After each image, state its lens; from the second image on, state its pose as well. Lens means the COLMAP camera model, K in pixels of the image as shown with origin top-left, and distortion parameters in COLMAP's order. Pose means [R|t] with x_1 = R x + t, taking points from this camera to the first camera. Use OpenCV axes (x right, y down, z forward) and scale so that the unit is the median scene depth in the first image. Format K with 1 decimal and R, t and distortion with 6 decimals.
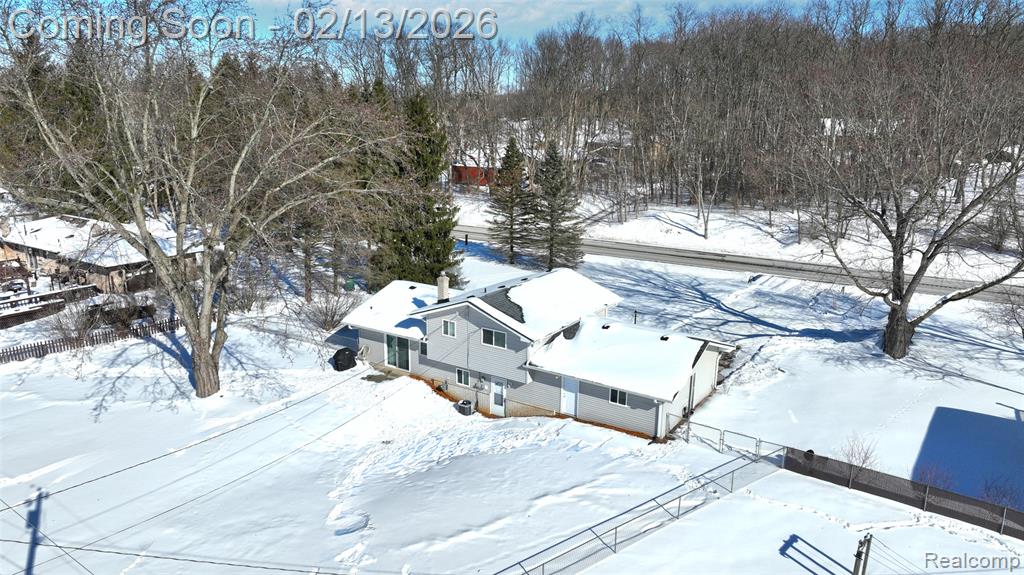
lens RADIAL K [[718.3, 0, 515.5], [0, 718.3, 285.5], [0, 0, 1]] dist [0.004582, 0.011783]
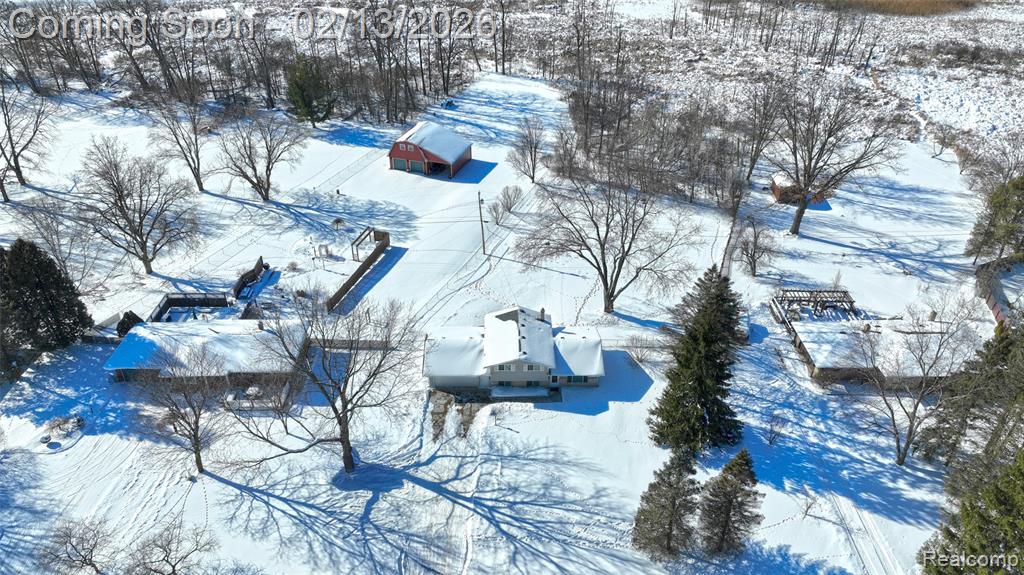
lens RADIAL K [[718.3, 0, 515.5], [0, 718.3, 285.5], [0, 0, 1]] dist [0.004582, 0.011783]
pose [[-0.826070, 0.295124, -0.480115, 1.021403], [-0.147346, 0.709186, 0.689452, -1.598598], [0.543964, 0.640279, -0.542352, 2.140250]]
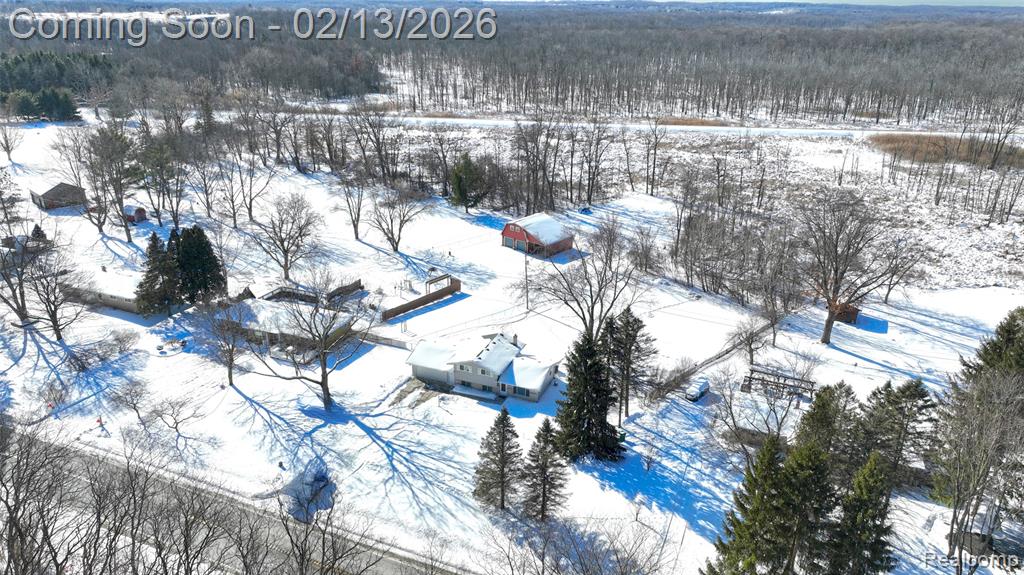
lens RADIAL K [[718.3, 0, 515.5], [0, 718.3, 285.5], [0, 0, 1]] dist [0.004582, 0.011783]
pose [[-0.978718, 0.055766, -0.197487, 0.425236], [-0.068684, 0.817843, 0.571328, -1.721018], [0.193374, 0.572733, -0.796607, 3.078675]]
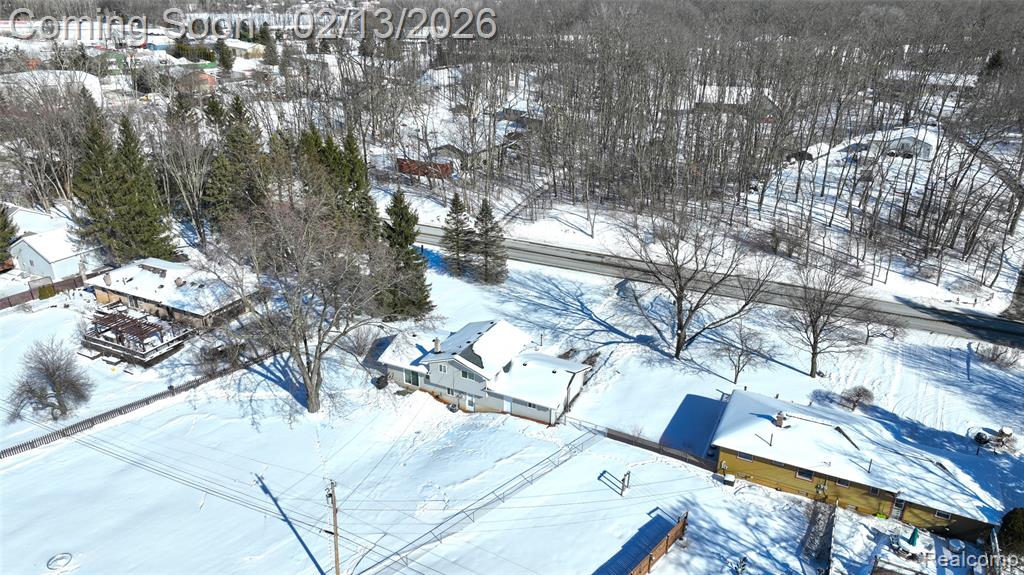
lens RADIAL K [[718.3, 0, 515.5], [0, 718.3, 285.5], [0, 0, 1]] dist [0.004582, 0.011783]
pose [[0.992532, -0.050566, 0.111008, -0.100687], [0.032490, 0.986748, 0.158977, -0.448964], [-0.117576, -0.154183, 0.981022, -0.841806]]
